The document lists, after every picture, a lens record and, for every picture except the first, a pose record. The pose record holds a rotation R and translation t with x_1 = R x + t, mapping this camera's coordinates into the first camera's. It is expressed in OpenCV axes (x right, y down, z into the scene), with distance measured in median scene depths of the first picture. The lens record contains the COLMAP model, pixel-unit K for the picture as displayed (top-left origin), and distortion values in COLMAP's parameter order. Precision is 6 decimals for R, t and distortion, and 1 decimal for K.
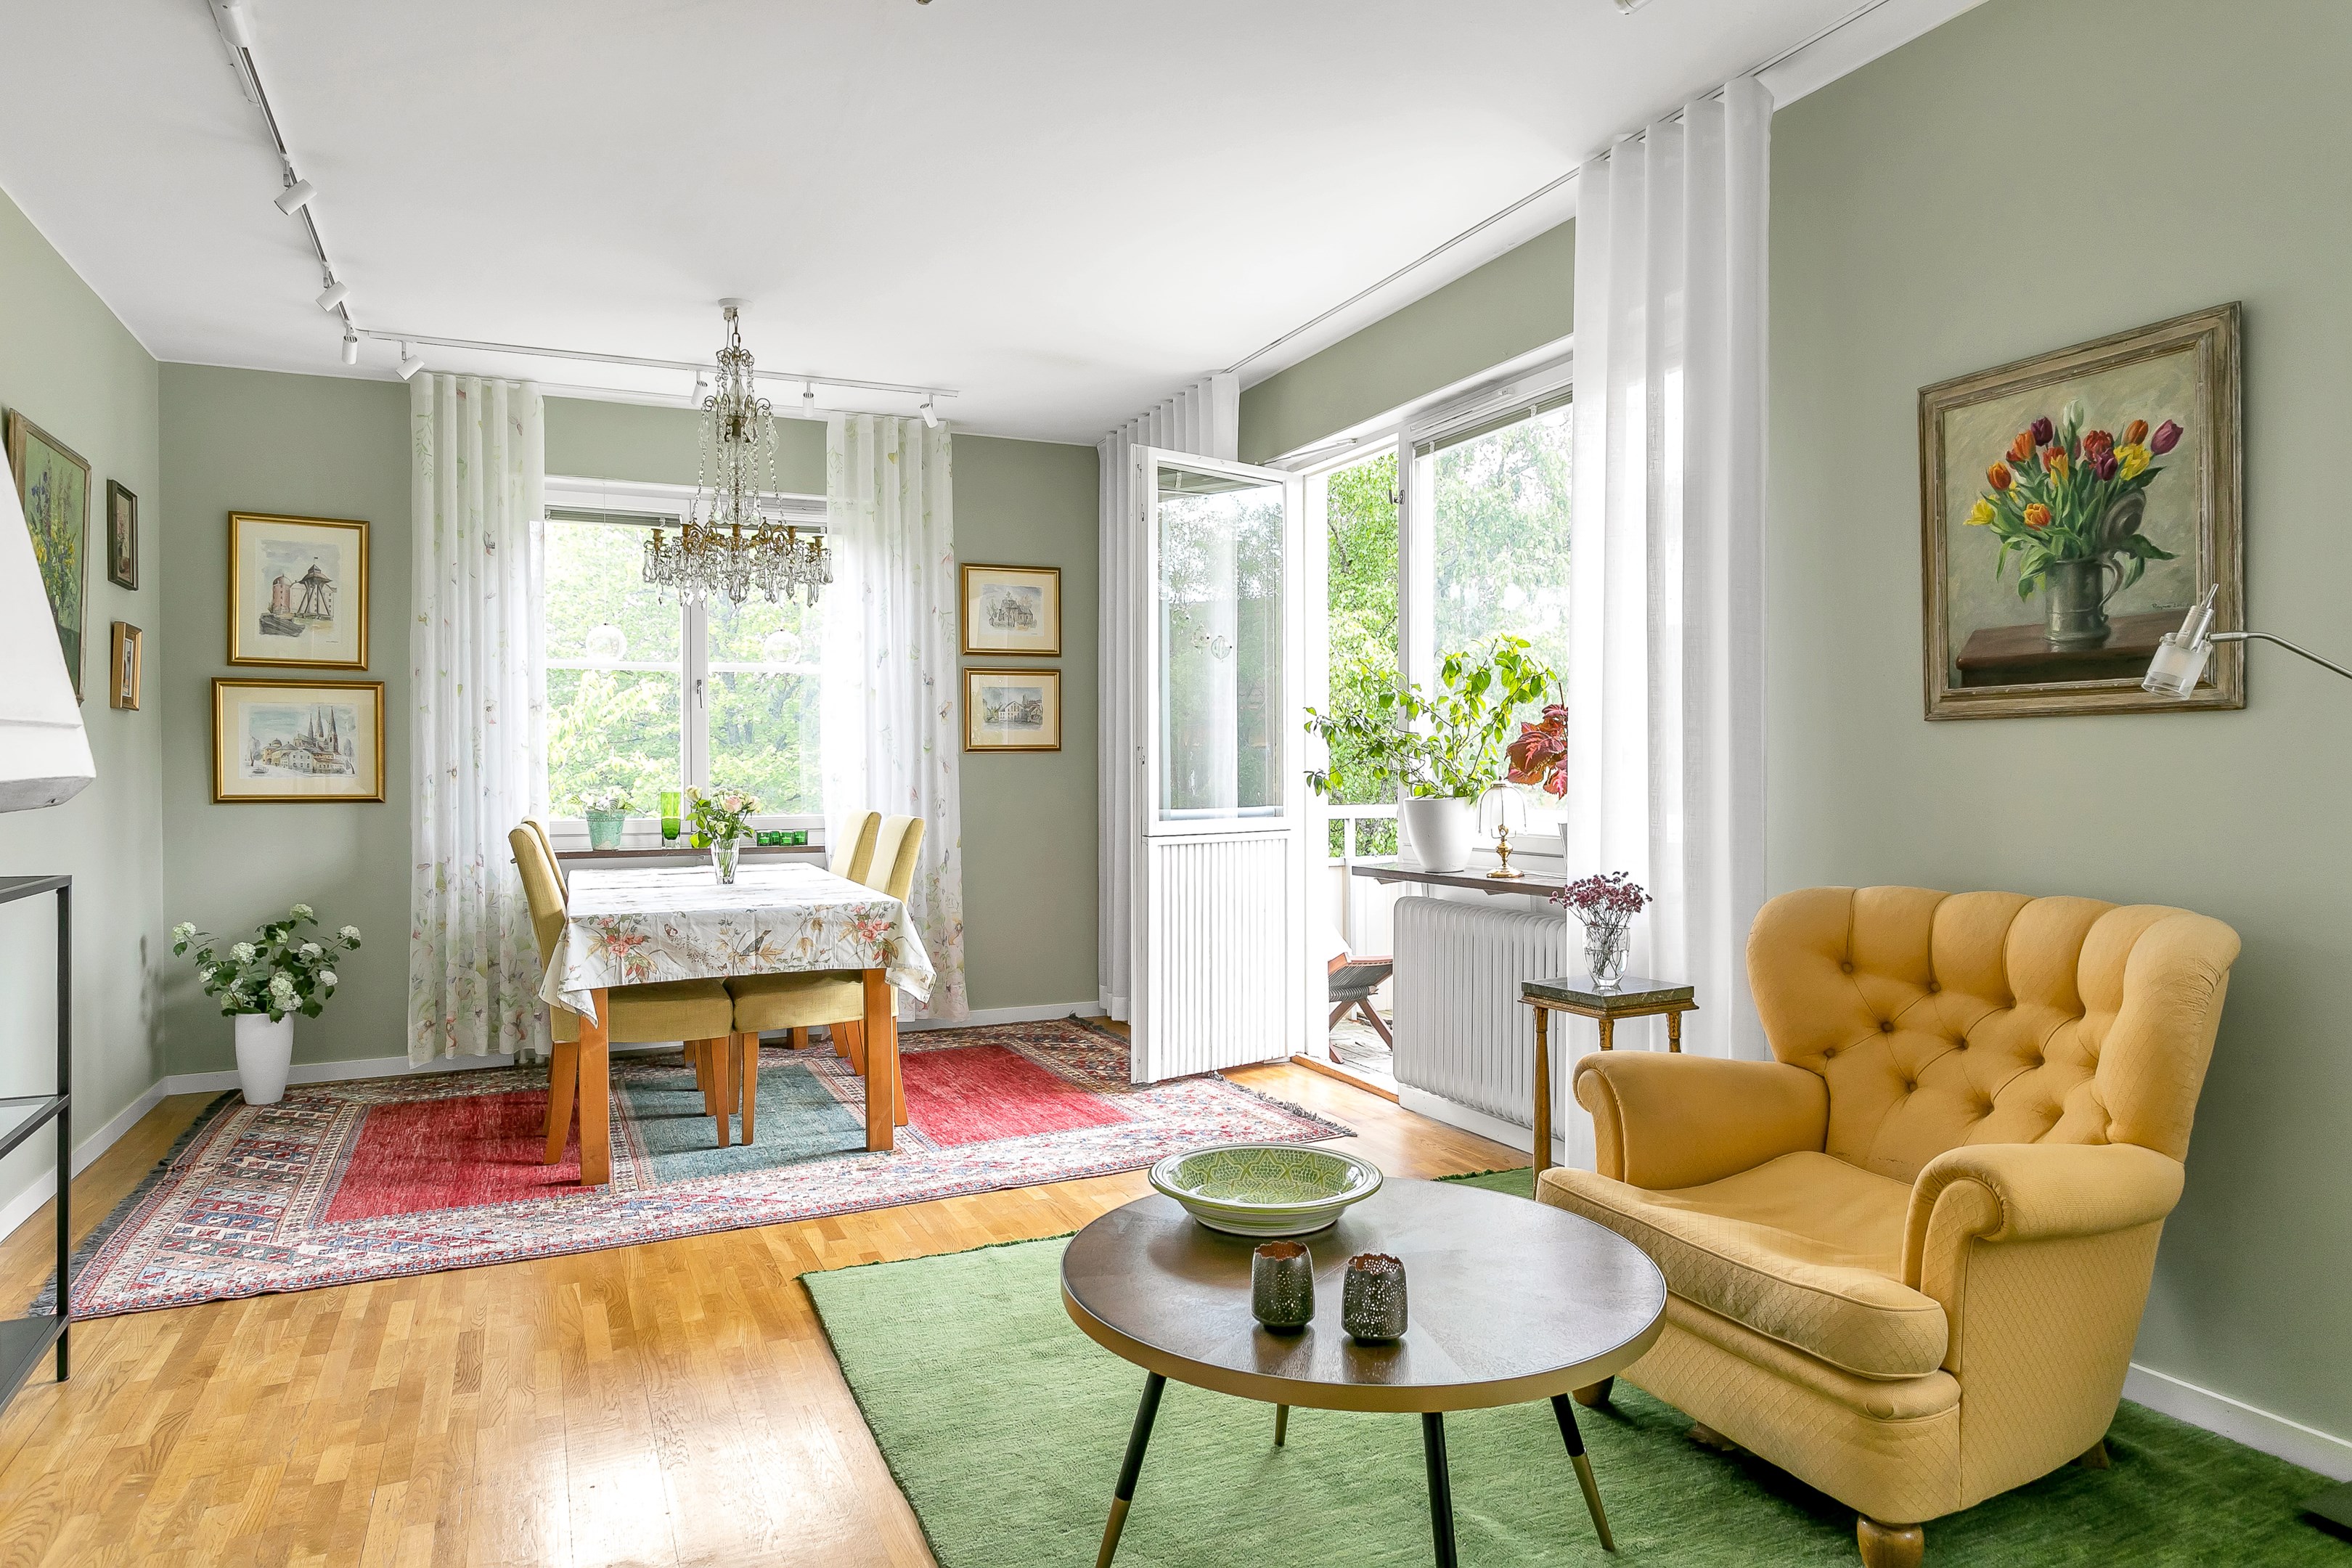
lens RADIAL K [[1374.5, 0, 1171.6], [0, 1374.5, 738.8], [0, 0, 1]] dist [-0.007159, 0.002237]
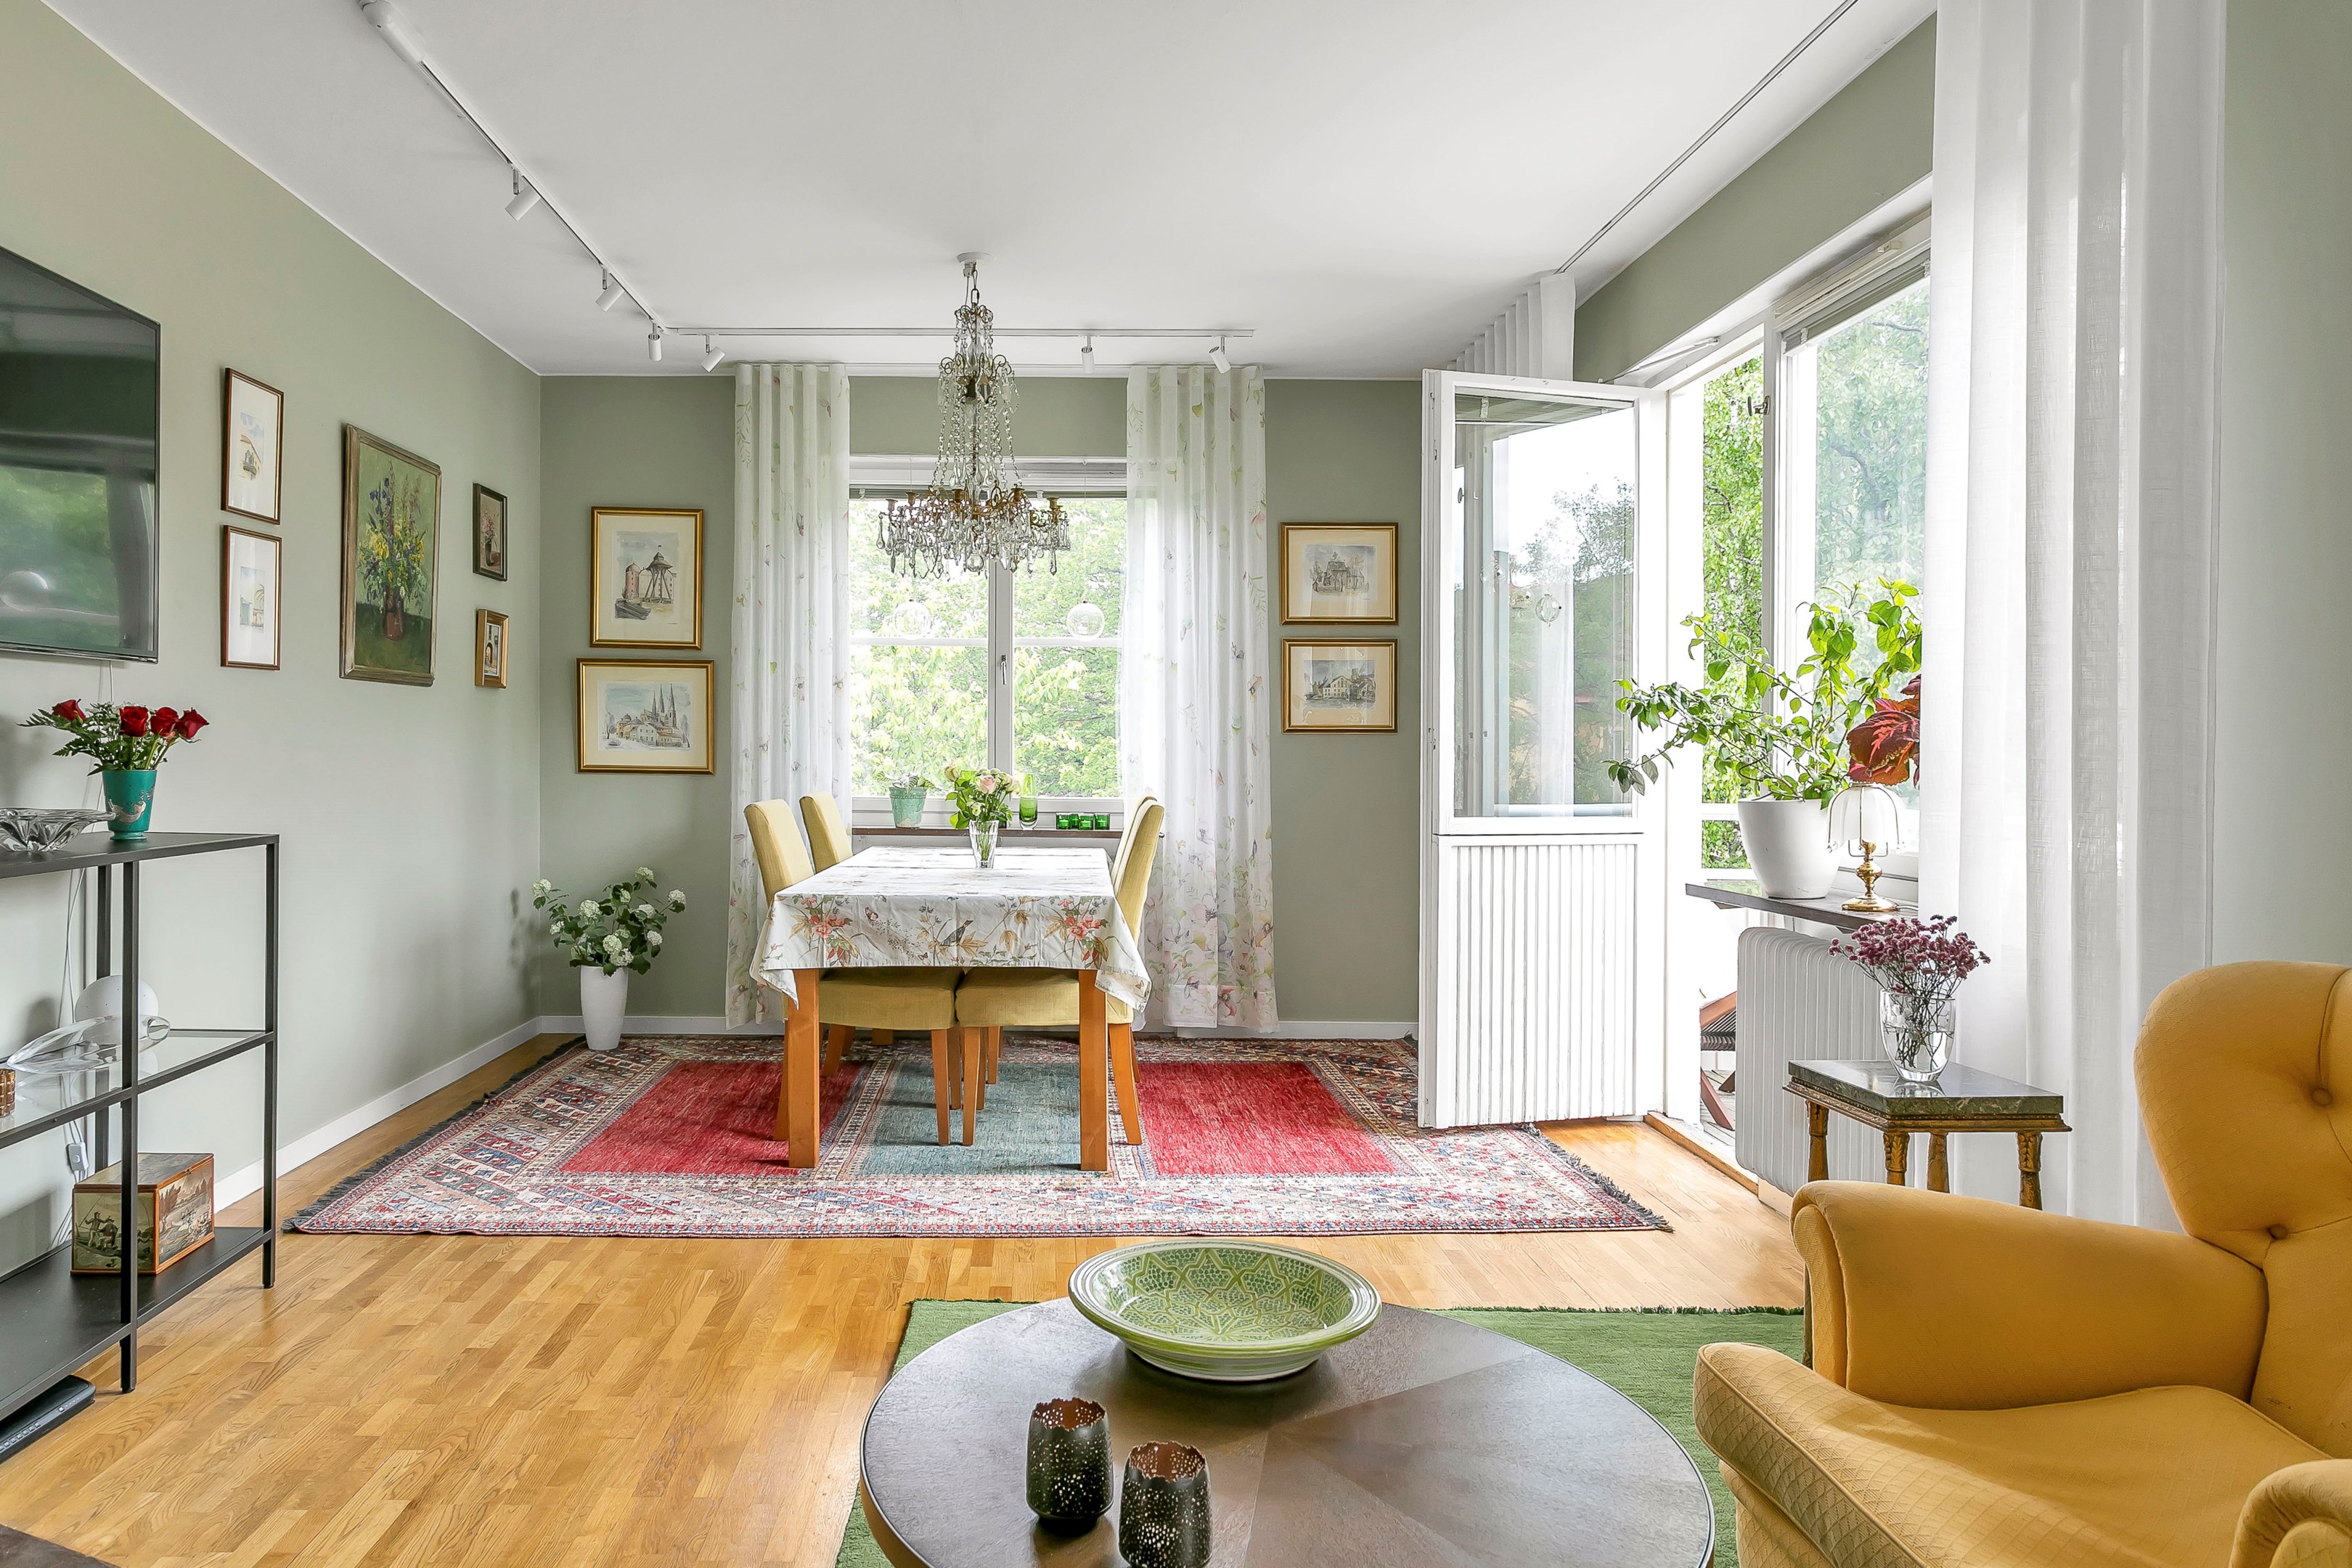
lens RADIAL K [[1418.8, 0, 1175.1], [0, 1418.8, 720.1], [0, 0, 1]] dist [-0.009708, 0.003461]
pose [[0.912660, 0.006082, -0.408674, 0.210990], [-0.005824, 0.999981, 0.001876, 0.000142], [0.408677, 0.000668, 0.912679, 0.160219]]
